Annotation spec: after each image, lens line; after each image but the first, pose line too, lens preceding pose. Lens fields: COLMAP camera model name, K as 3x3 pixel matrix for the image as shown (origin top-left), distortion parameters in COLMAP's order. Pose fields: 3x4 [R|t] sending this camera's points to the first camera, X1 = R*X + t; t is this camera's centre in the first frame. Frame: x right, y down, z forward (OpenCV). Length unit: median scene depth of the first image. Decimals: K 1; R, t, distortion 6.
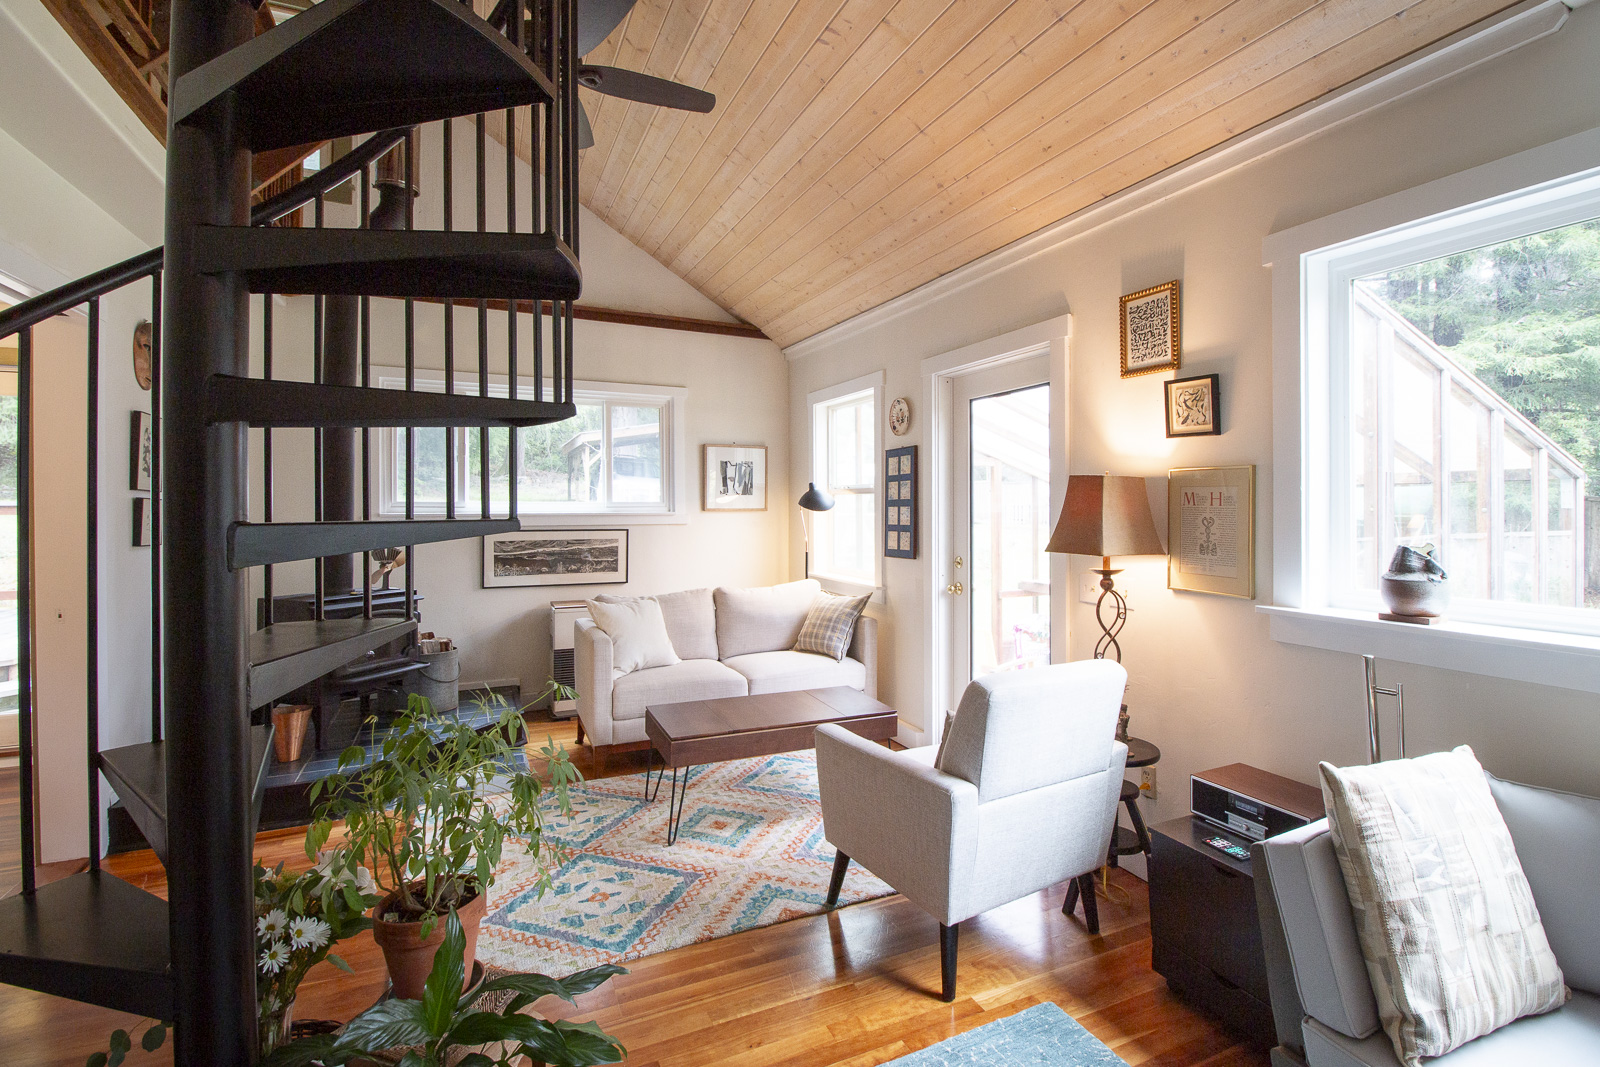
lens RADIAL K [[761.5, 0, 847.5], [0, 761.5, 495.0], [0, 0, 1]] dist [-0.001390, -0.007865]
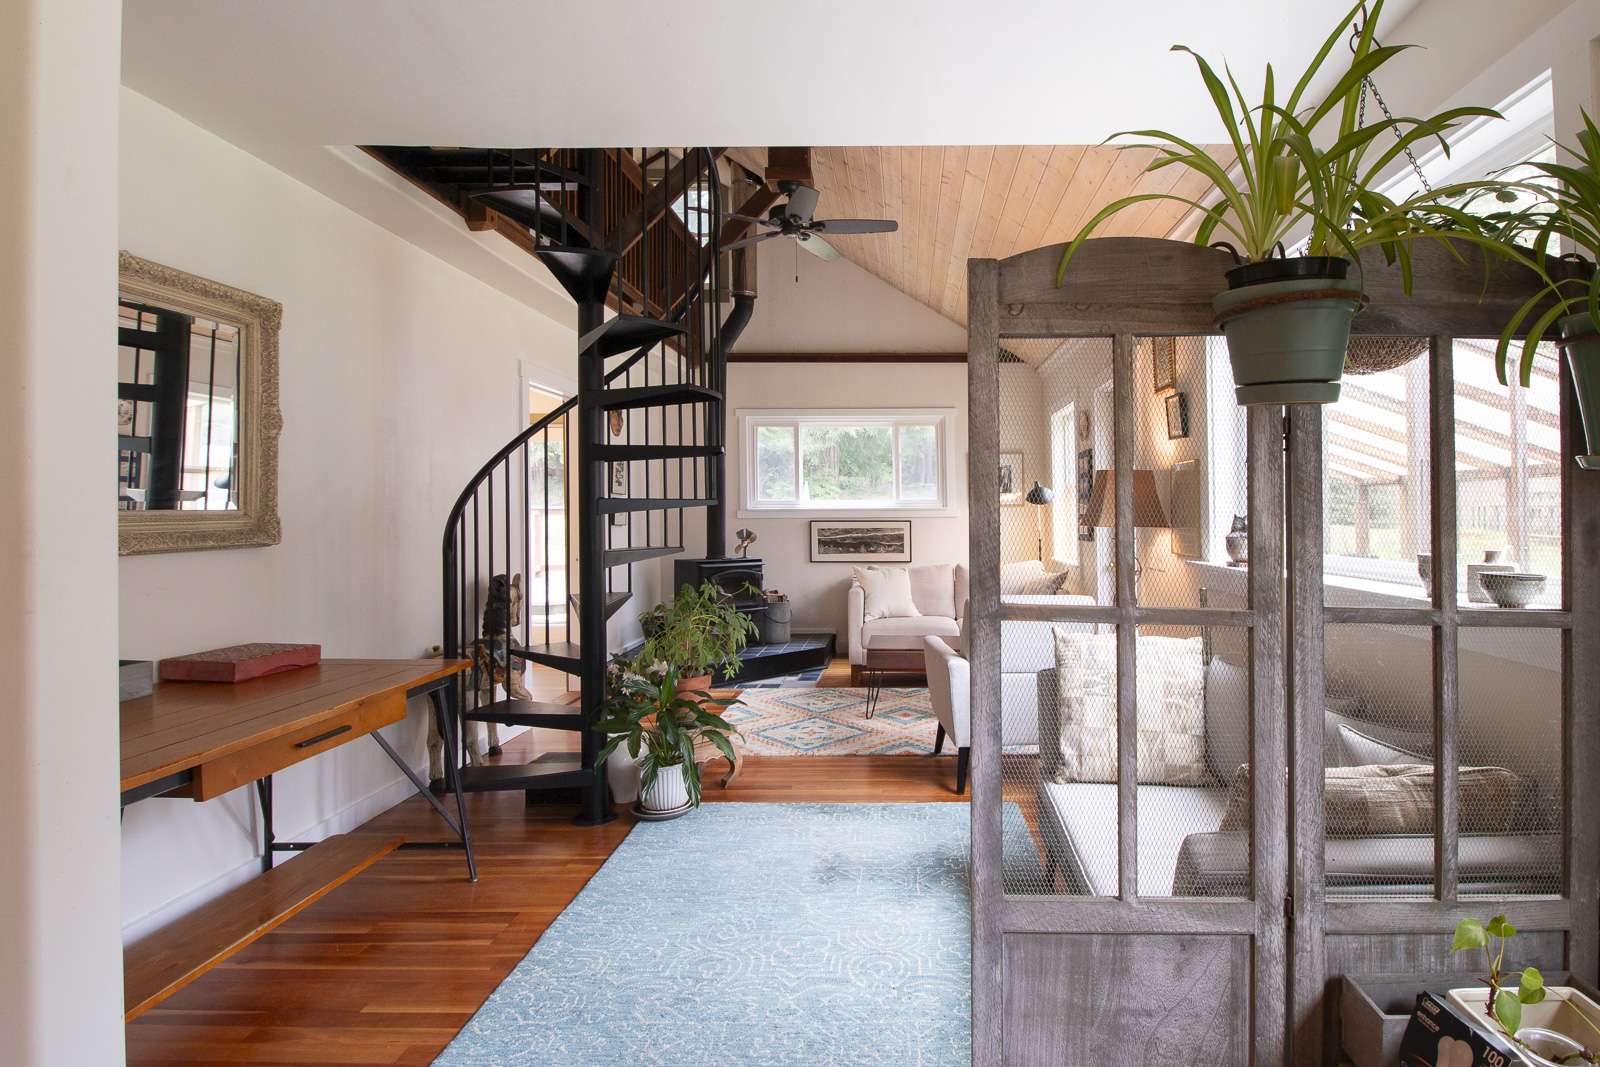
lens RADIAL K [[761.5, 0, 875.2], [0, 761.5, 507.5], [0, 0, 1]] dist [-0.001390, -0.007865]
pose [[0.890607, -0.005092, -0.454746, 0.323594], [0.009308, 0.999932, 0.007031, 0.016516], [0.454679, -0.010494, 0.890594, -0.238585]]
